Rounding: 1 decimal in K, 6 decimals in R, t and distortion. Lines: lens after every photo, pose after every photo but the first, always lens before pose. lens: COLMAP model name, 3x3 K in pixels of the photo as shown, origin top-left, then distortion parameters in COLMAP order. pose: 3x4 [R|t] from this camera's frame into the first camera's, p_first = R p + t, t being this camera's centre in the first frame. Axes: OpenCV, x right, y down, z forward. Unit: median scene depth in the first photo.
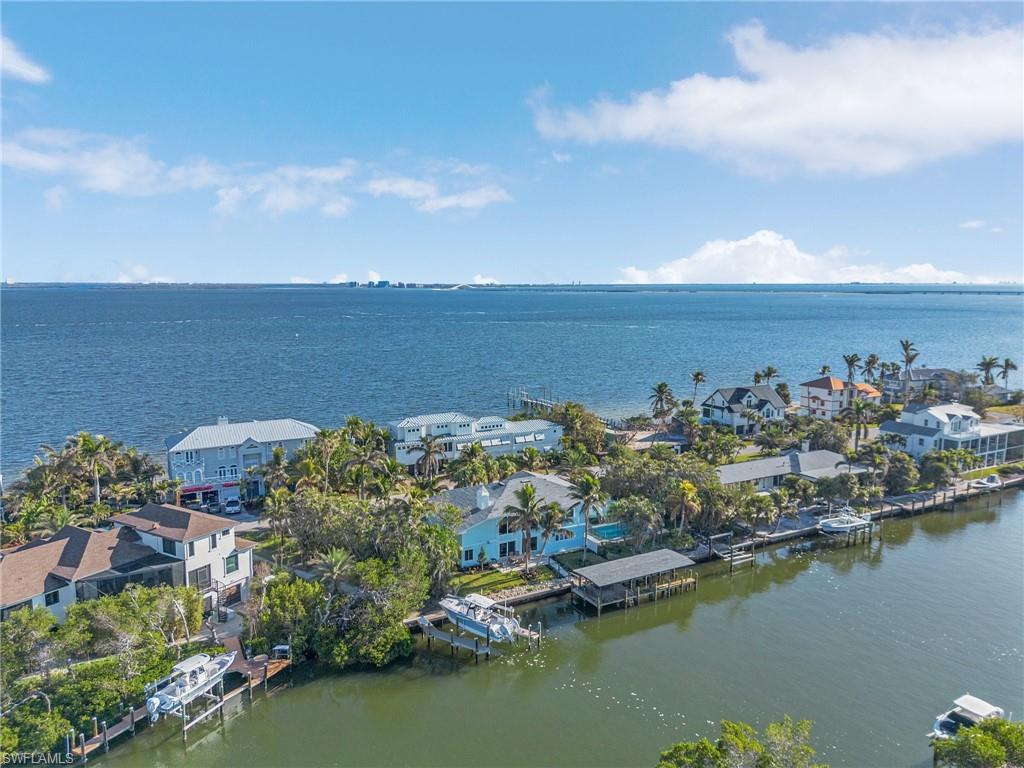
lens RADIAL K [[729.3, 0, 512.1], [0, 729.3, 404.5], [0, 0, 1]] dist [0.089037, -0.092149]
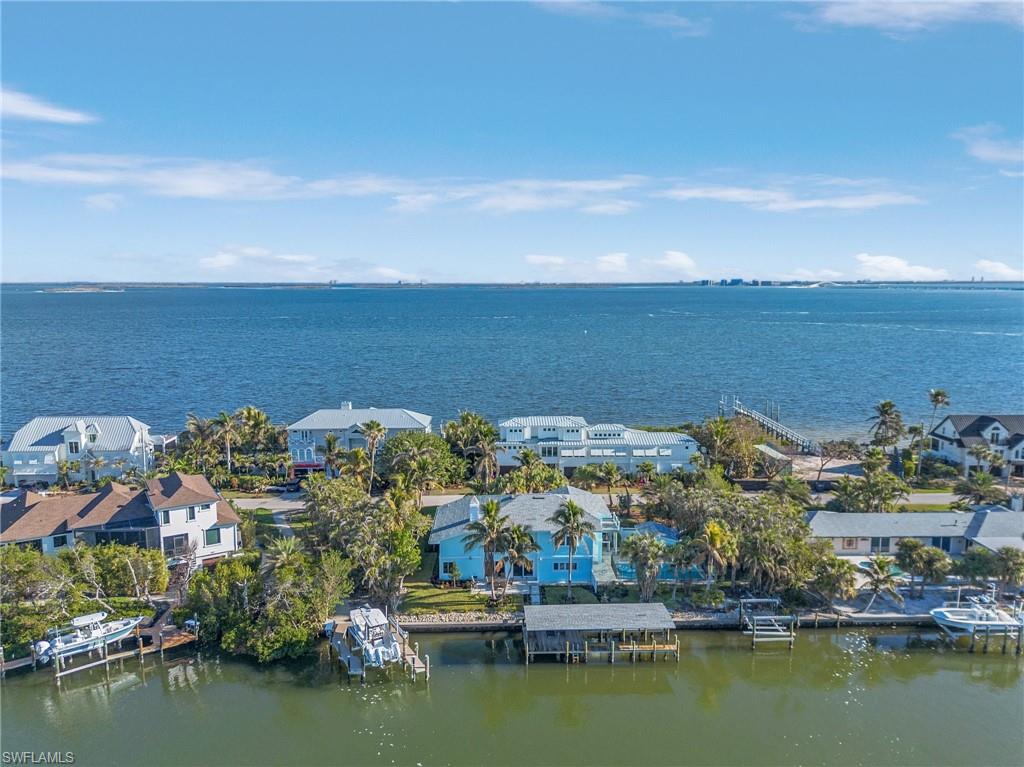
lens RADIAL K [[729.3, 0, 512.1], [0, 729.3, 404.0], [0, 0, 1]] dist [0.089037, -0.092149]
pose [[0.890477, 0.073934, -0.448982, 0.362462], [-0.073433, 0.997128, 0.018555, -0.021758], [0.449064, 0.016448, 0.893348, 0.175991]]
